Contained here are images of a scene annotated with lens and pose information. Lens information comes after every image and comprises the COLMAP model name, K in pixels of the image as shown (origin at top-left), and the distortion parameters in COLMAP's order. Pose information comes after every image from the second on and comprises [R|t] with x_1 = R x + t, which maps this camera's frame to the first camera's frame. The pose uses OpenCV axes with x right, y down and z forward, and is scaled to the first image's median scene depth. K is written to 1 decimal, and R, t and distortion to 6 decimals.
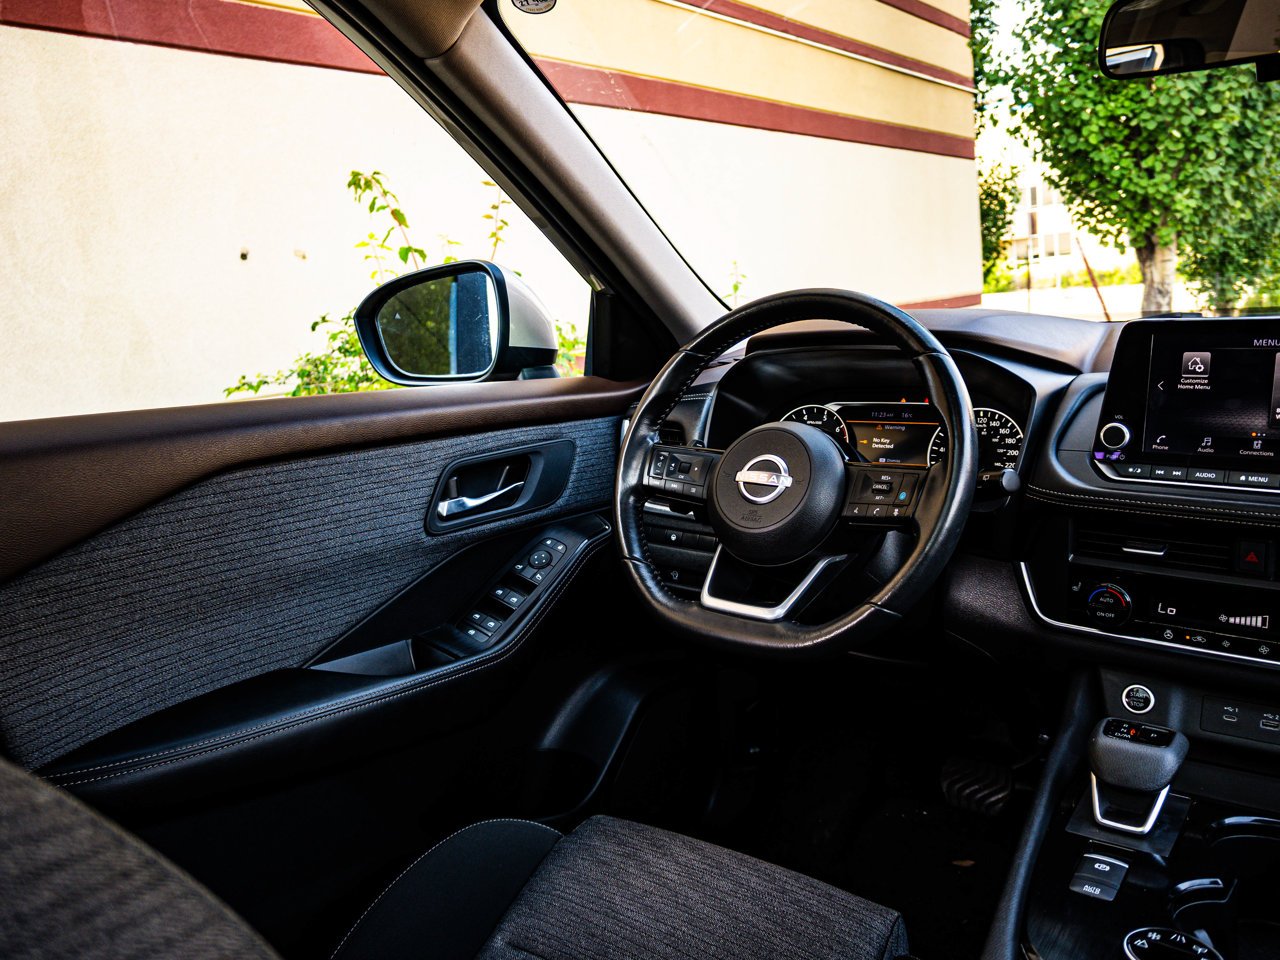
lens RADIAL K [[986.2, 0, 640.0], [0, 986.2, 480.0], [0, 0, 1]] dist [-0.005991, 0.004674]
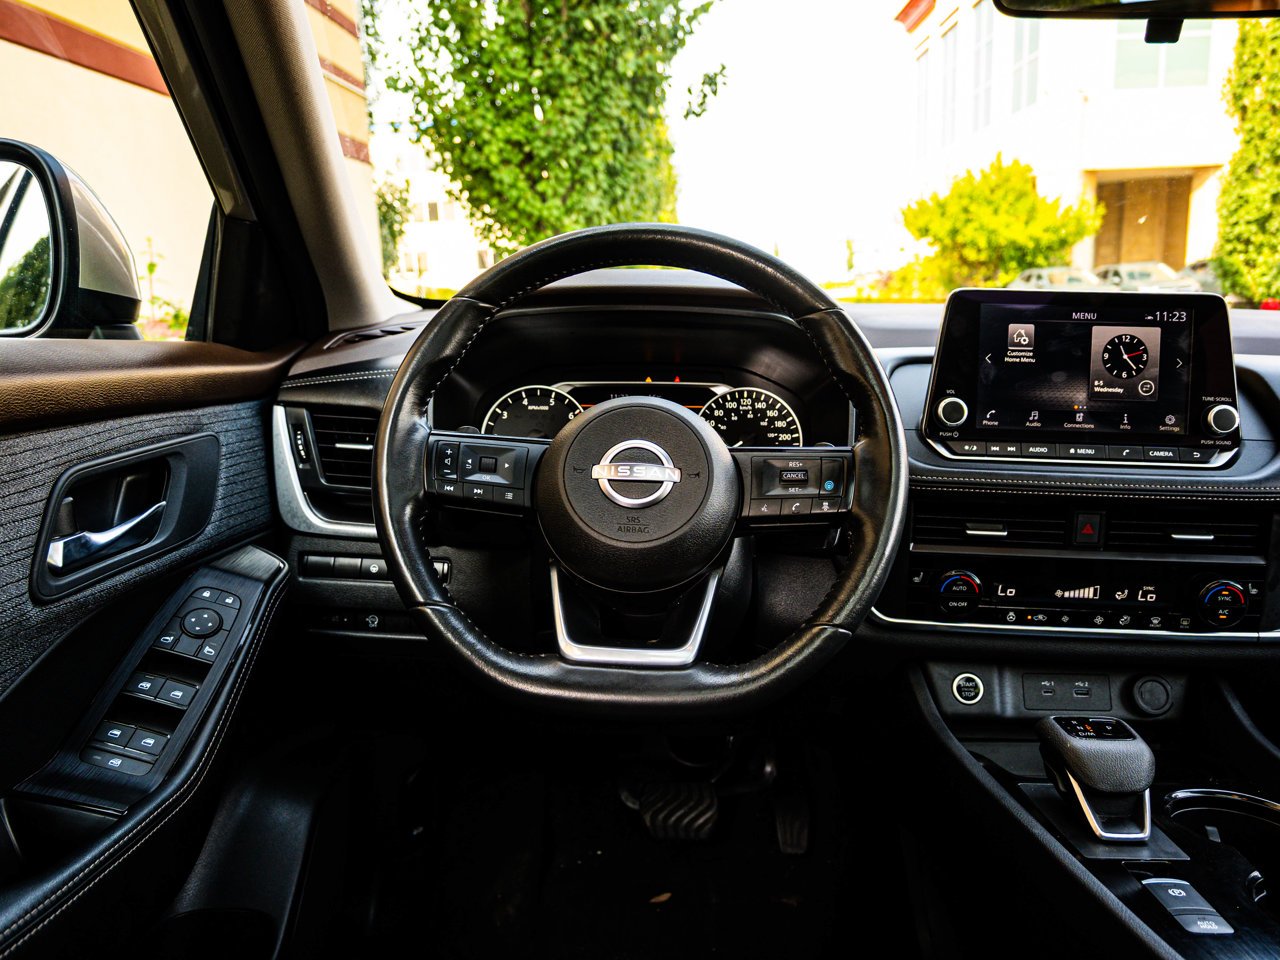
lens RADIAL K [[986.2, 0, 640.0], [0, 986.2, 480.0], [0, 0, 1]] dist [-0.005991, 0.004674]
pose [[0.811588, -0.043803, 0.582585, -0.236066], [0.049846, 0.998741, 0.005653, -0.000092], [-0.582099, 0.024452, 0.812750, 0.322397]]
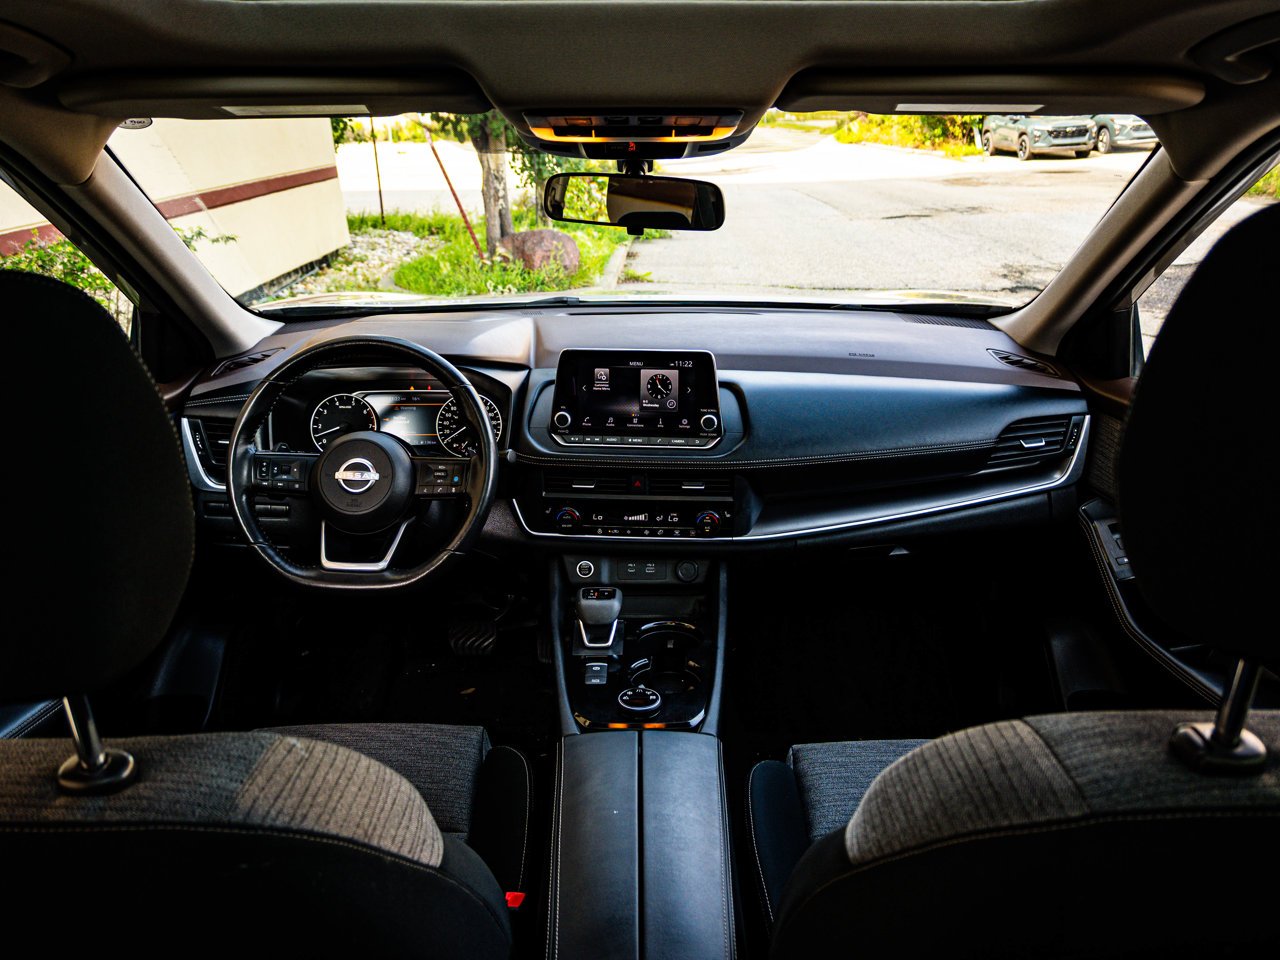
lens RADIAL K [[989.0, 0, 640.0], [0, 989.0, 480.0], [0, 0, 1]] dist [0.009000, 0.002215]
pose [[0.804808, -0.155211, 0.572882, -0.298002], [0.068657, 0.983068, 0.169891, -0.169850], [-0.589552, -0.097397, 0.801837, -0.329503]]
